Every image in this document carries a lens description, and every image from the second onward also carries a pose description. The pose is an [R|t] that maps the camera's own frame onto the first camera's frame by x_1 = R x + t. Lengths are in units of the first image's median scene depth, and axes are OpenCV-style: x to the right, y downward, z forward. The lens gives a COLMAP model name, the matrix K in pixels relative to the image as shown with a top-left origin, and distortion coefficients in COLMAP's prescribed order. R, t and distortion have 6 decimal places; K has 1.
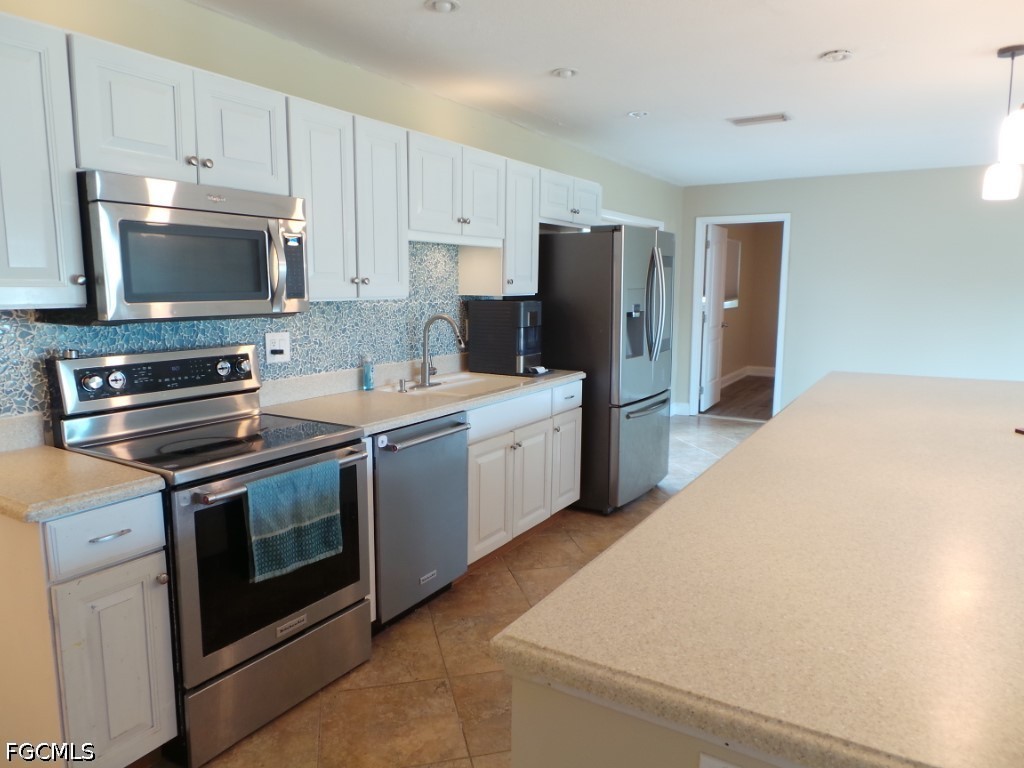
lens RADIAL K [[708.2, 0, 509.5], [0, 708.2, 391.4], [0, 0, 1]] dist [-0.009343, -0.001364]
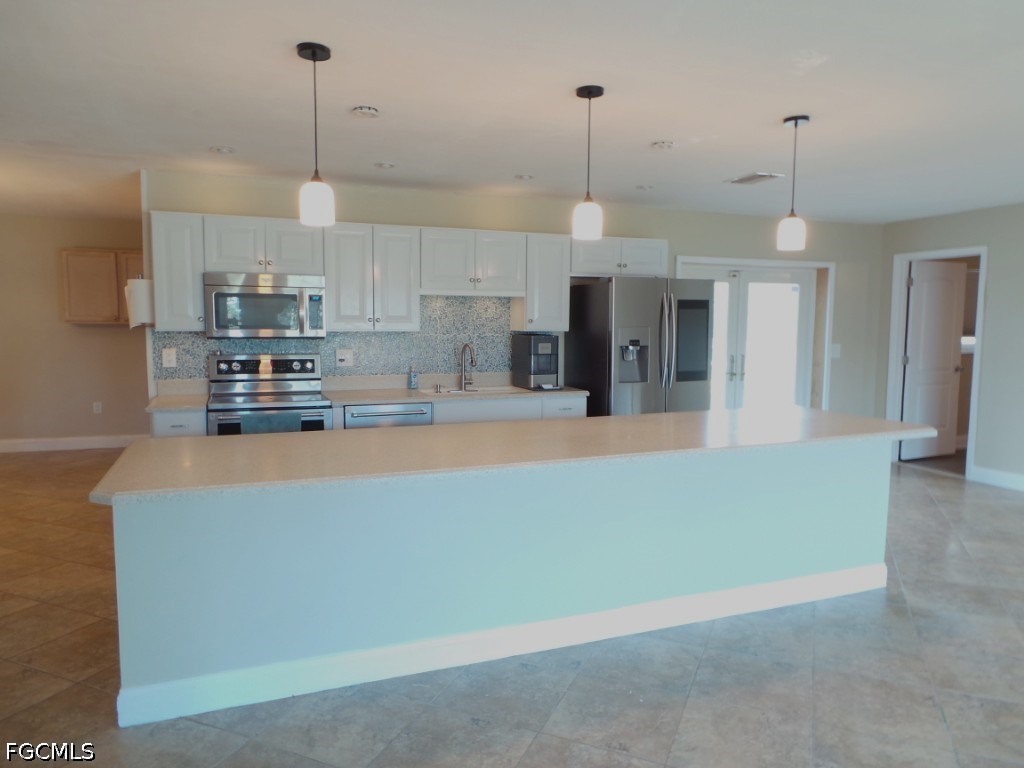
lens RADIAL K [[716.6, 0, 513.6], [0, 716.6, 400.0], [0, 0, 1]] dist [0.006325, 0.002090]
pose [[0.802918, 0.067976, -0.592201, 0.894869], [-0.093825, 0.995505, -0.012941, 0.021444], [0.588660, 0.065953, 0.805686, -0.148616]]
